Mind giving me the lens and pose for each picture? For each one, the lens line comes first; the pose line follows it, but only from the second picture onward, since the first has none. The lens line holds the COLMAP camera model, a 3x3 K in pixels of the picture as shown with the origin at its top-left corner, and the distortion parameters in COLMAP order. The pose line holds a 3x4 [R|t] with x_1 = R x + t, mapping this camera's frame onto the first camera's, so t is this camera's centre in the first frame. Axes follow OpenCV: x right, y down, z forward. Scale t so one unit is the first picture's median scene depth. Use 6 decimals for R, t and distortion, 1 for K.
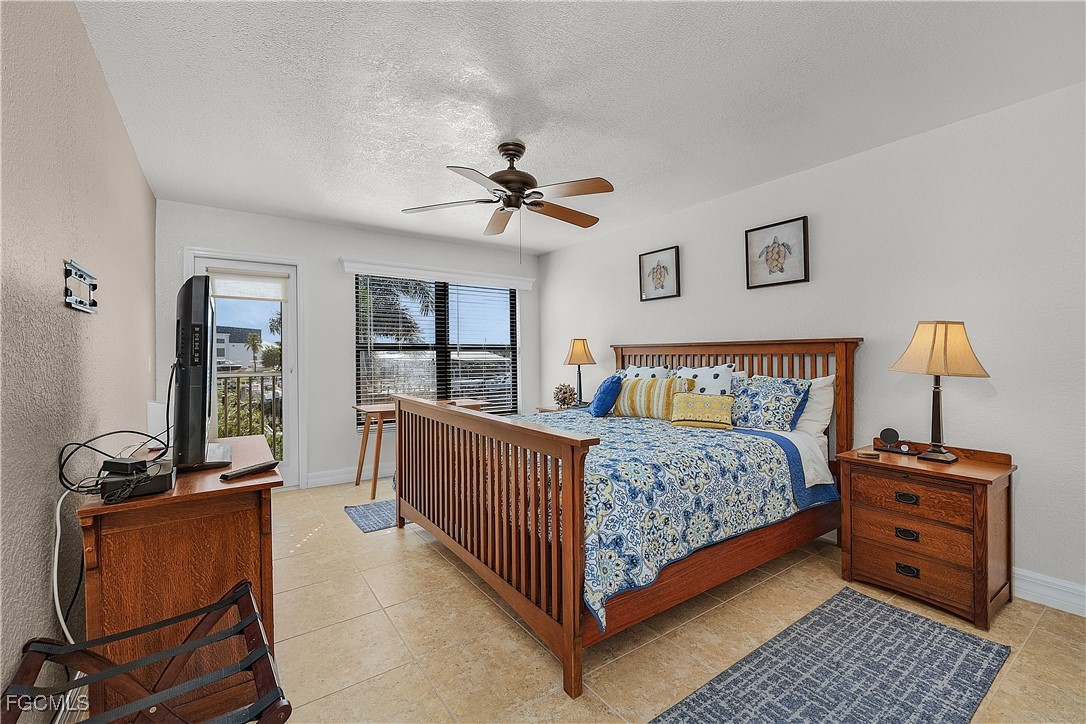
lens RADIAL K [[463.5, 0, 535.3], [0, 463.5, 350.8], [0, 0, 1]] dist [0.000365, -0.000964]
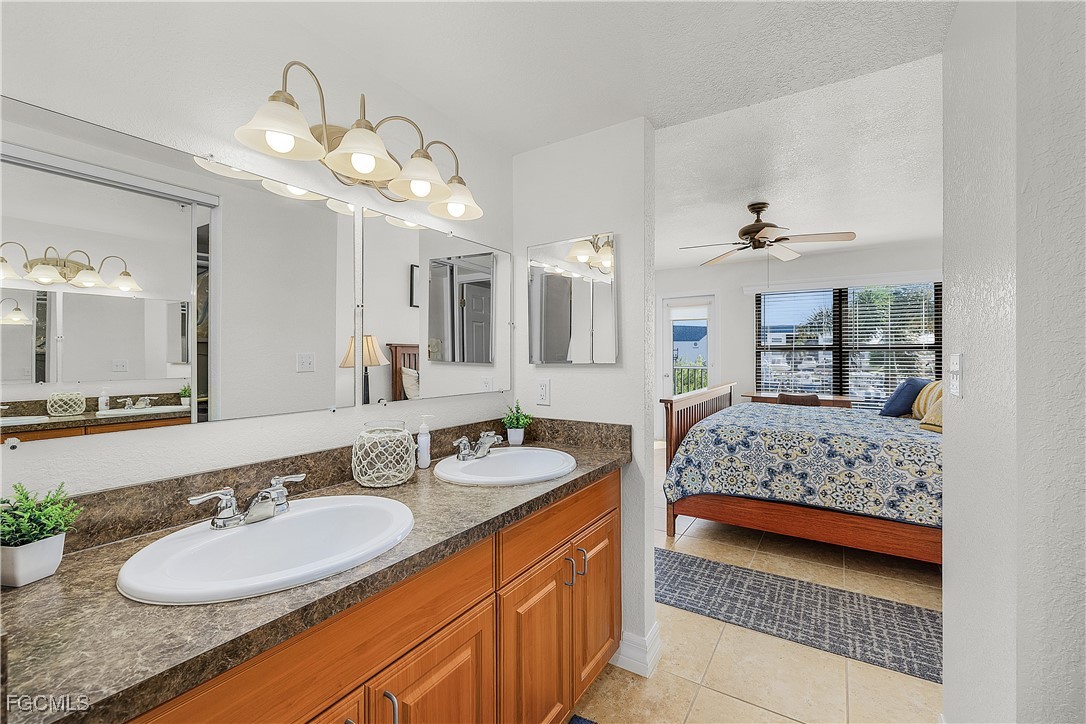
lens RADIAL K [[463.5, 0, 542.2], [0, 463.5, 347.8], [0, 0, 1]] dist [0.000365, -0.000964]
pose [[0.370071, -0.011439, -0.928933, 1.211341], [0.007882, 0.999927, -0.009173, -0.007725], [0.928970, -0.003927, 0.370134, -0.132881]]
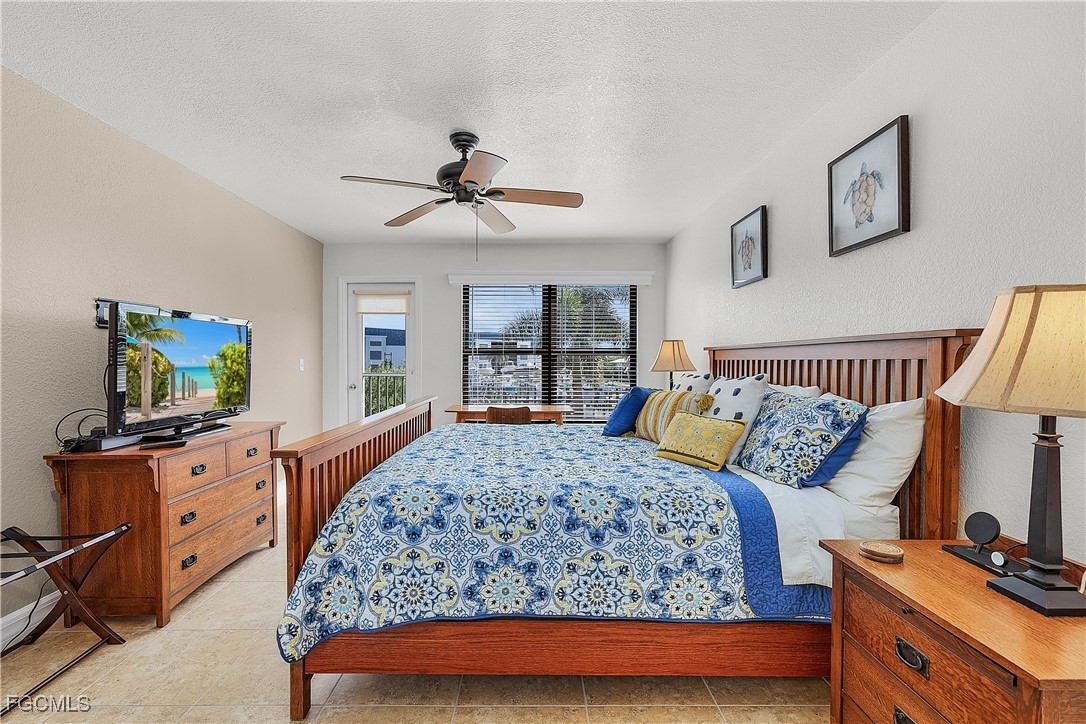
lens RADIAL K [[463.5, 0, 535.1], [0, 463.5, 367.1], [0, 0, 1]] dist [0.000365, -0.000964]
pose [[0.818762, 0.013257, -0.573980, 0.746421], [0.001798, 0.999669, 0.025653, 0.000250], [0.574130, -0.022035, 0.818468, 0.376810]]
